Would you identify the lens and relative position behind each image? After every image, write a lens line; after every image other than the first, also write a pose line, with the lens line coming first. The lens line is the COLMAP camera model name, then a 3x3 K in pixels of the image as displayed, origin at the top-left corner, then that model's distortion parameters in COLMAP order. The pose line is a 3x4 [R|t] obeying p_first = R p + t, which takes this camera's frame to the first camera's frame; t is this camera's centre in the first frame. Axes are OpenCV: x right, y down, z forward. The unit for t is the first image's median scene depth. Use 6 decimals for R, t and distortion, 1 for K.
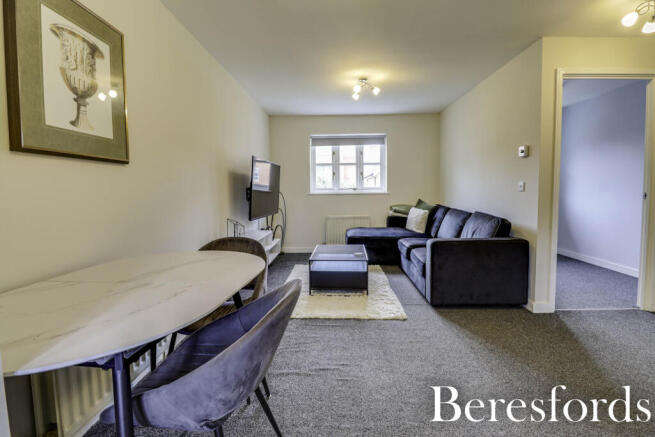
lens RADIAL K [[305.7, 0, 328.6], [0, 305.7, 207.7], [0, 0, 1]] dist [-0.002037, -0.000384]
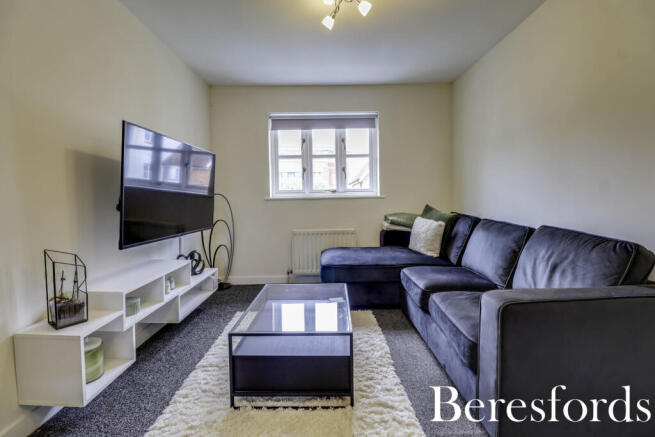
lens RADIAL K [[305.7, 0, 328.6], [0, 305.7, 207.7], [0, 0, 1]] dist [-0.002037, -0.000384]
pose [[0.998958, -0.007696, 0.044991, 0.044120], [0.008768, 0.999681, -0.023694, -0.007534], [-0.044794, 0.024064, 0.998706, 0.320572]]
